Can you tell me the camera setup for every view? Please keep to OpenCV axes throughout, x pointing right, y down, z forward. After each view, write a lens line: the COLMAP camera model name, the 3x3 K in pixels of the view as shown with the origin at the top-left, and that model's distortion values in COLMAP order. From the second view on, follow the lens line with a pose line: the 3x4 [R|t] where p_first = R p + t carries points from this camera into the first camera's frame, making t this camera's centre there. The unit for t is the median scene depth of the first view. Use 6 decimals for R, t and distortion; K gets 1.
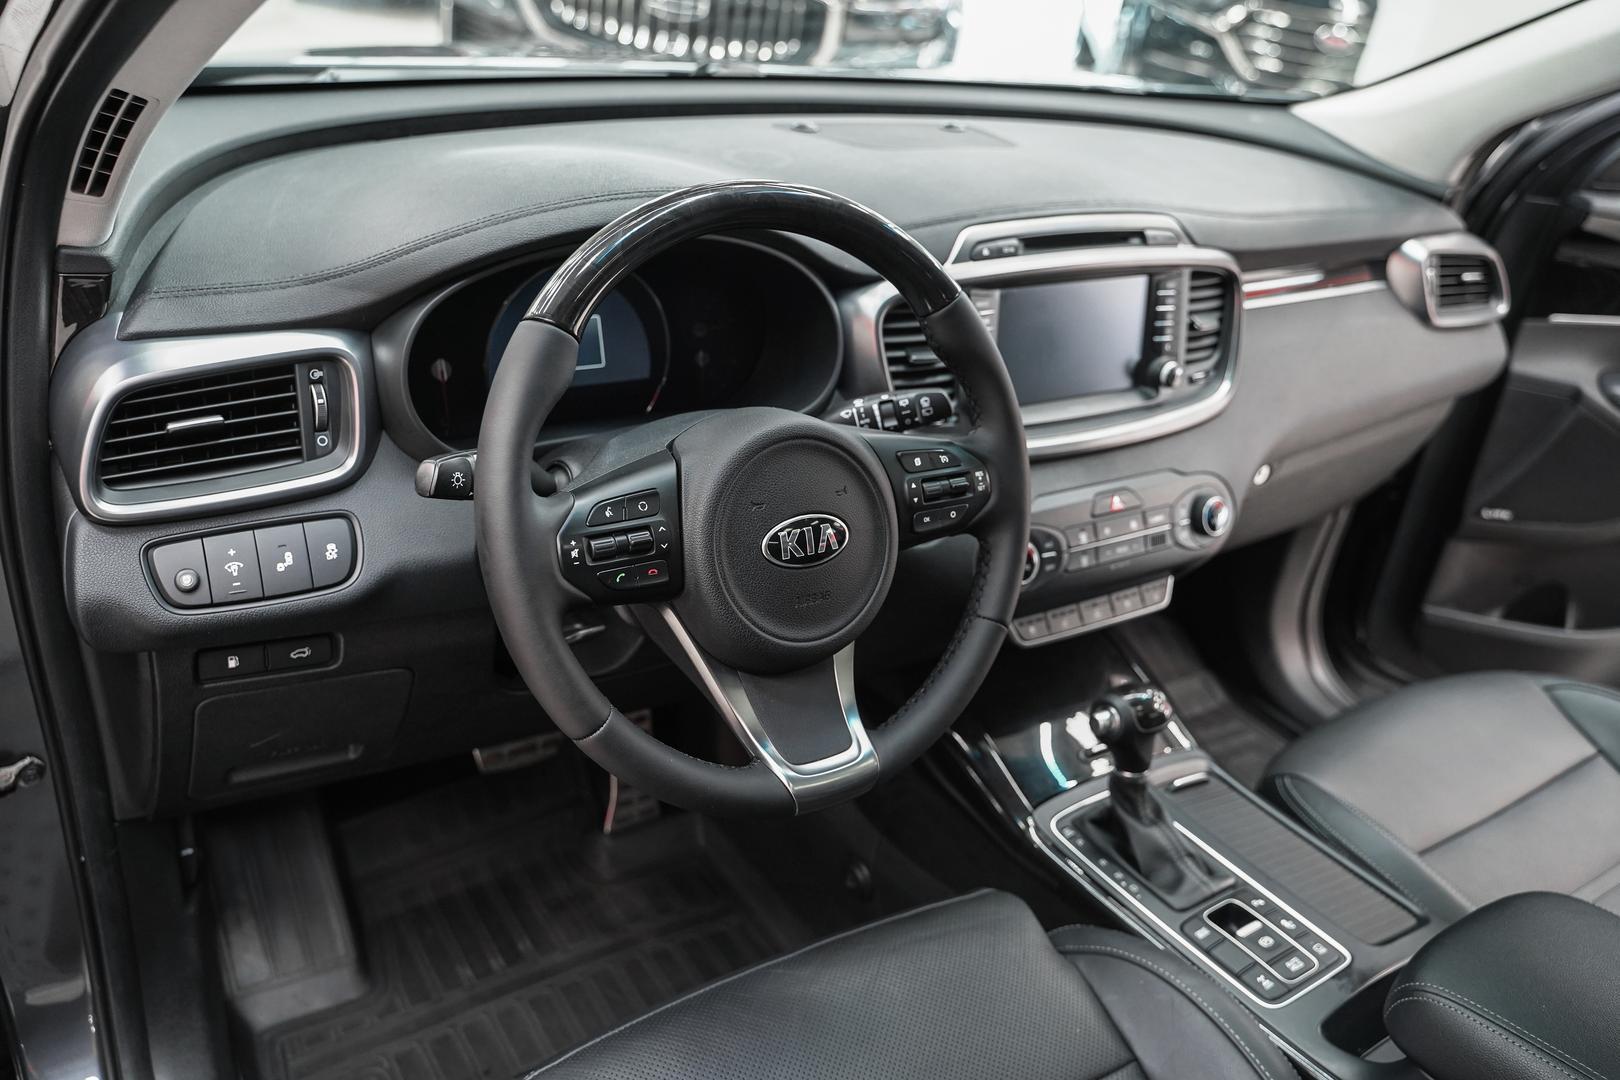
lens RADIAL K [[1298.8, 0, 801.4], [0, 1298.8, 528.4], [0, 0, 1]] dist [-0.019792, 0.014618]
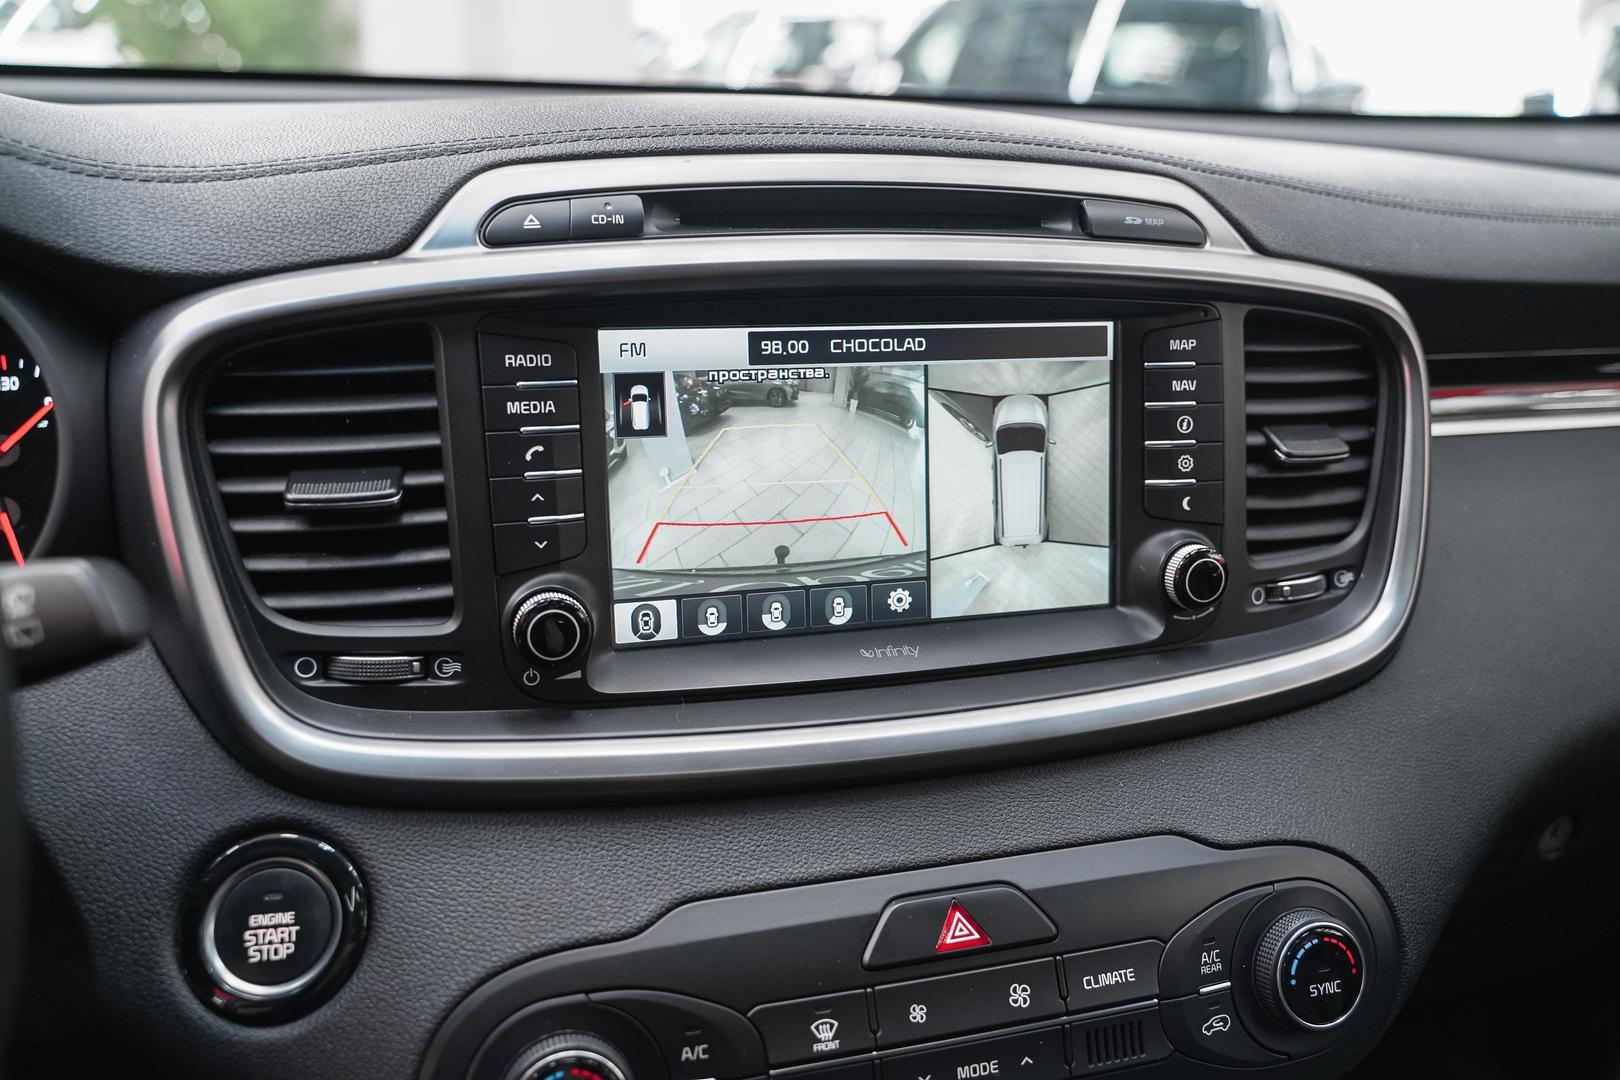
lens RADIAL K [[1298.8, 0, 813.0], [0, 1298.8, 536.1], [0, 0, 1]] dist [-0.019792, 0.014618]
pose [[0.956881, 0.001248, -0.290479, 0.294166], [-0.056894, 0.981428, -0.183202, -0.054377], [0.284855, 0.191829, 0.939180, 0.618340]]
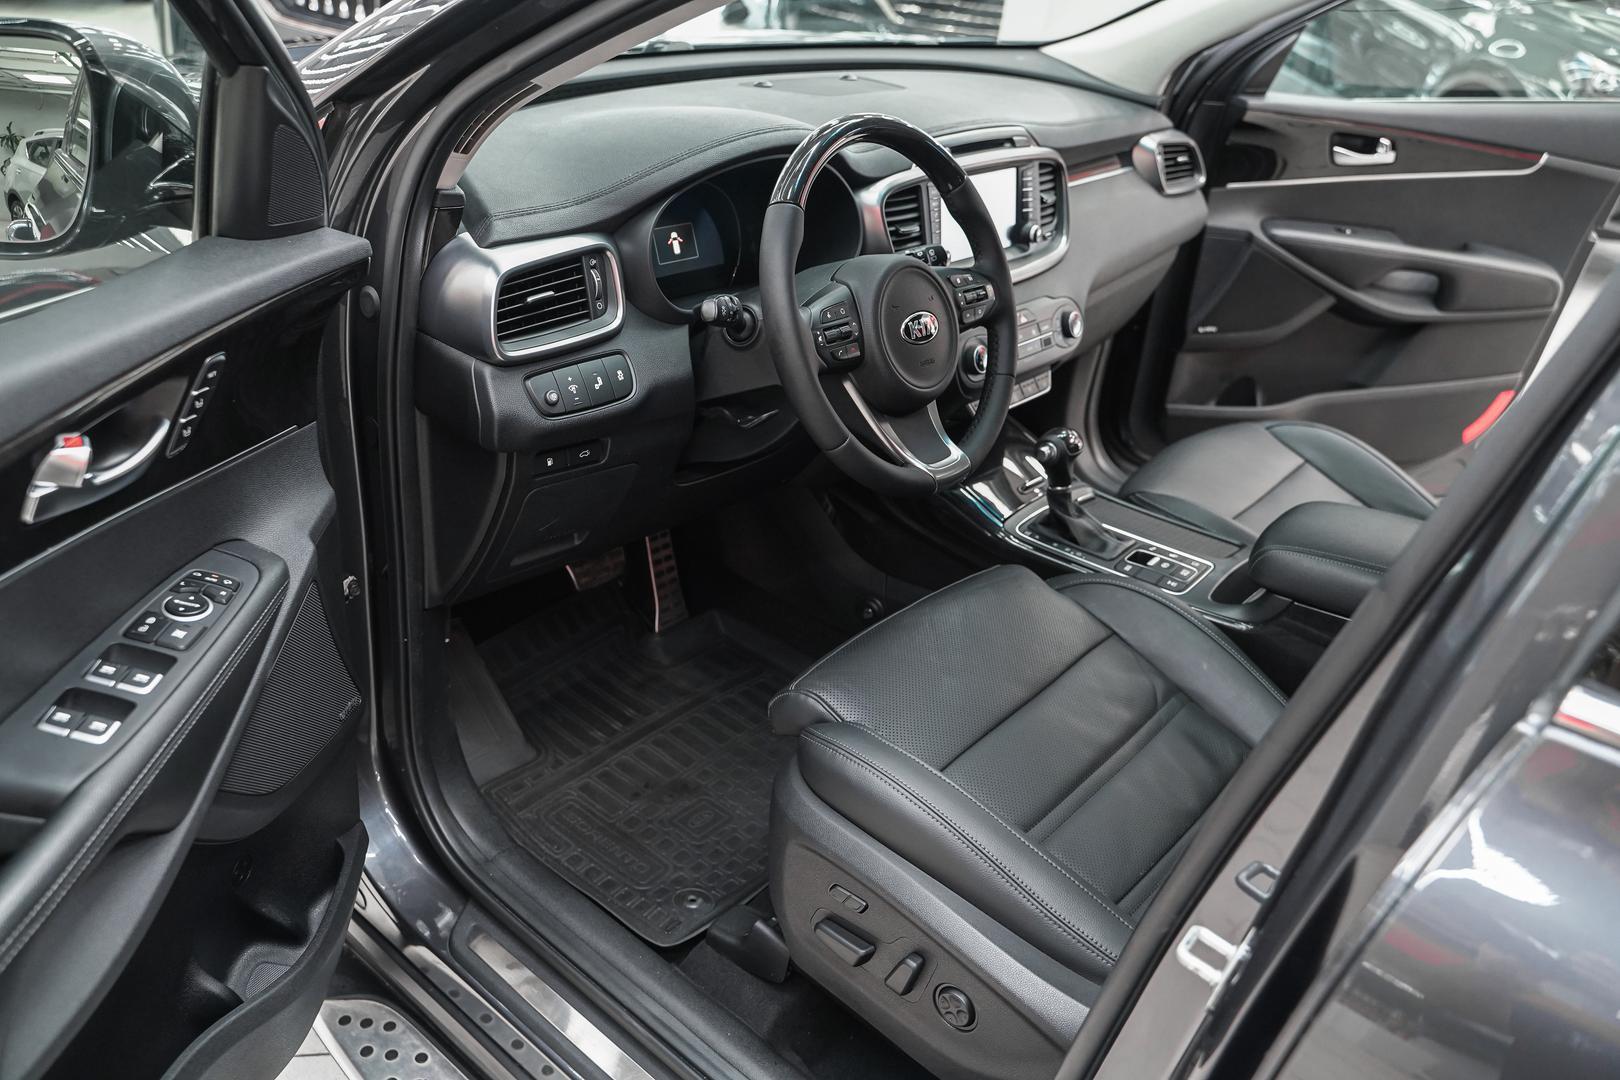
lens RADIAL K [[1298.8, 0, 798.9], [0, 1298.8, 530.5], [0, 0, 1]] dist [-0.019792, 0.014618]
pose [[0.958604, -0.149367, 0.242421, -0.397575], [0.141602, 0.988698, 0.049245, 0.109665], [-0.247036, -0.012879, 0.968921, -0.393925]]
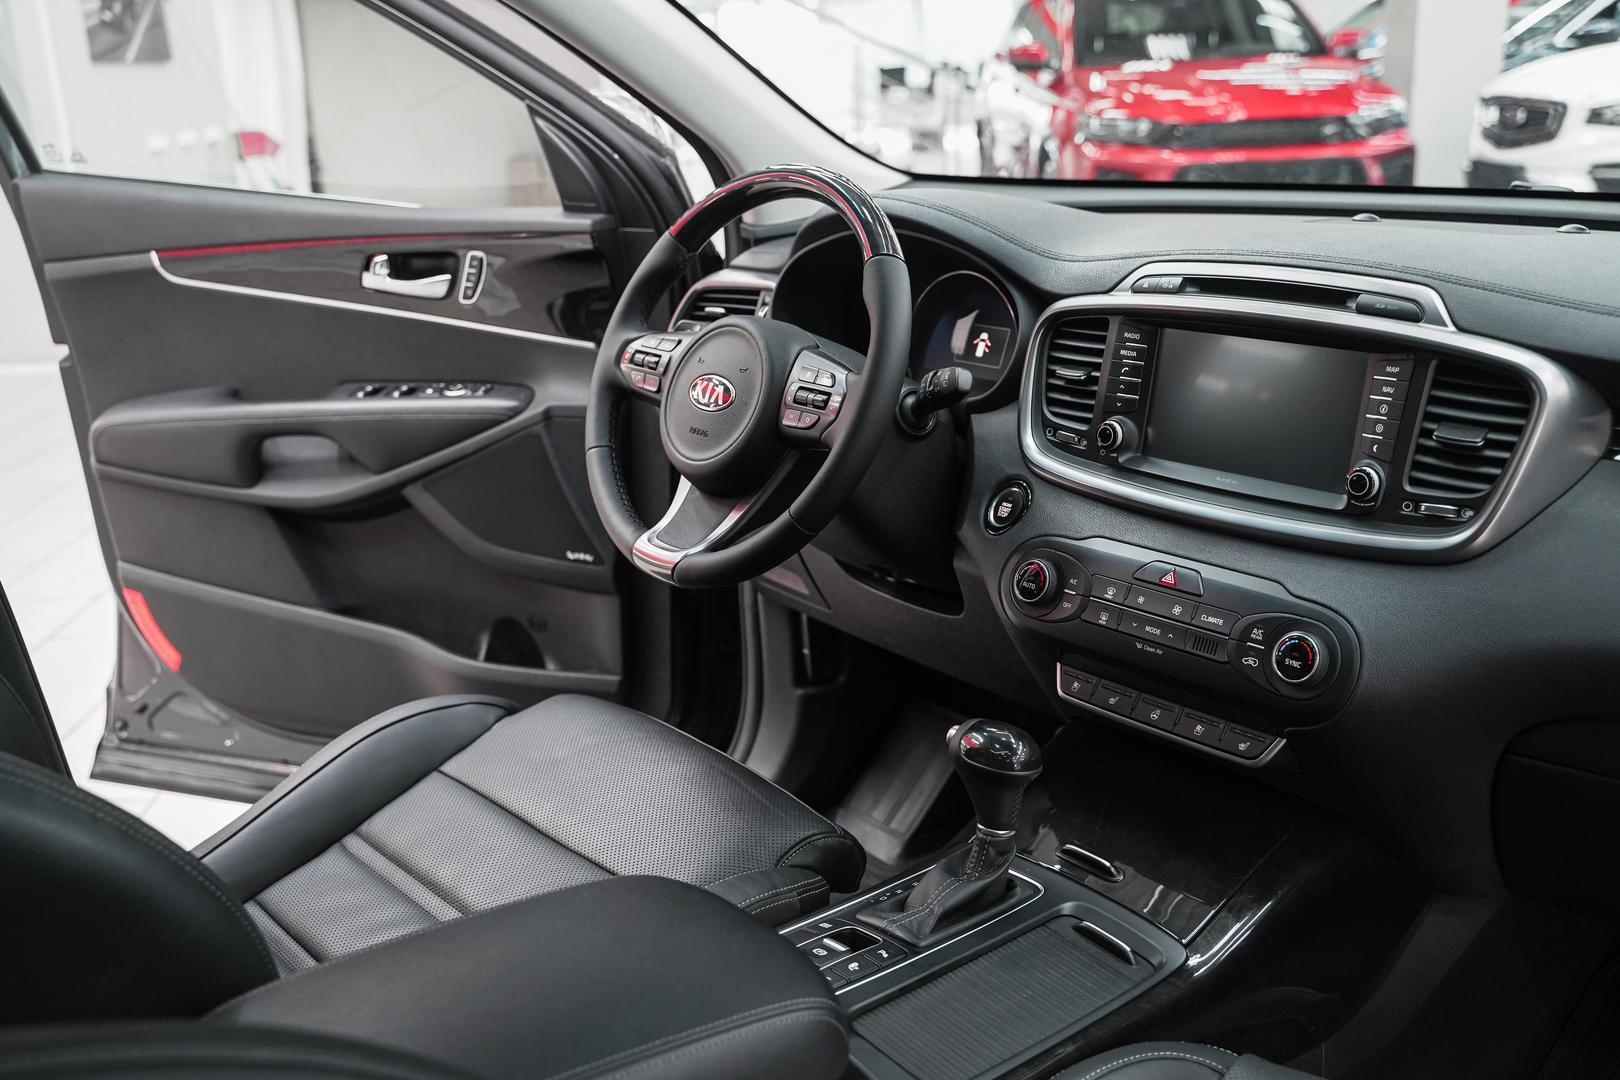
lens RADIAL K [[1542.0, 0, 805.3], [0, 1542.0, 538.3], [0, 0, 1]] dist [-0.003709, 0.000000]
pose [[0.133463, 0.164637, -0.977283, 1.158240], [-0.428021, 0.898972, 0.092992, -0.033158], [0.893860, 0.405886, 0.190448, 0.556490]]
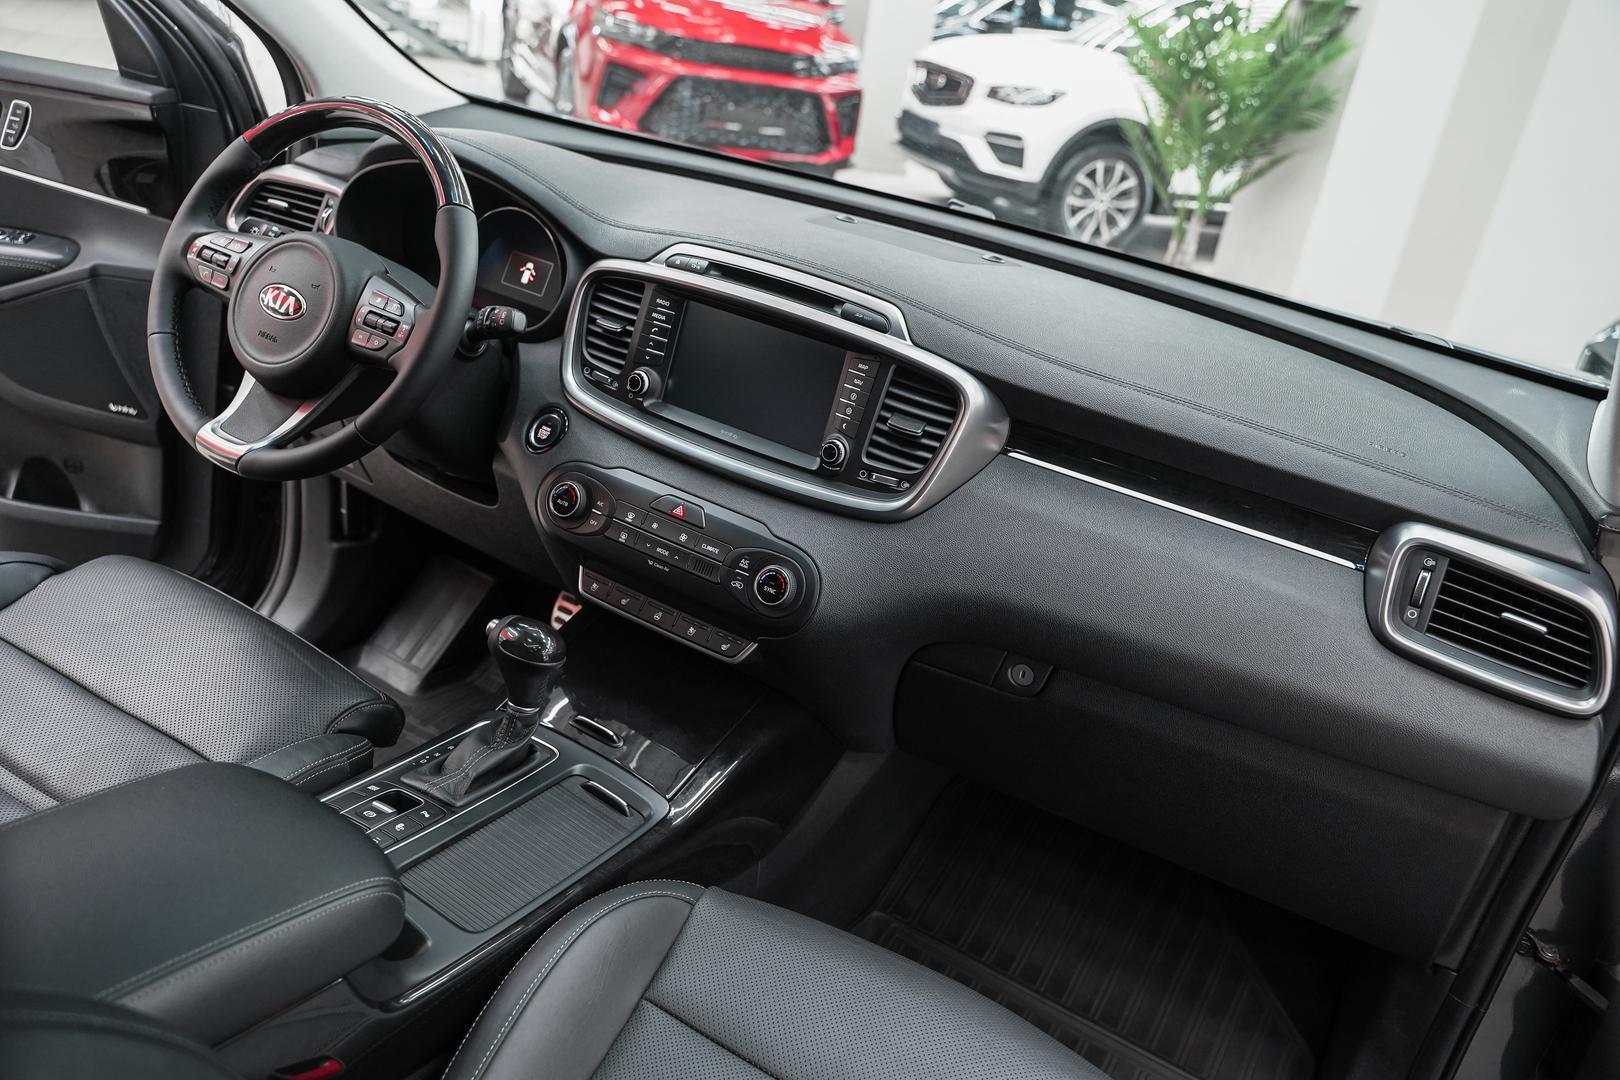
lens RADIAL K [[1298.8, 0, 815.0], [0, 1298.8, 538.1], [0, 0, 1]] dist [-0.019792, 0.014618]
pose [[0.458512, 0.307033, -0.833965, 1.147474], [-0.518451, 0.854596, 0.029585, -0.085967], [0.721787, 0.418805, 0.551023, 0.481173]]
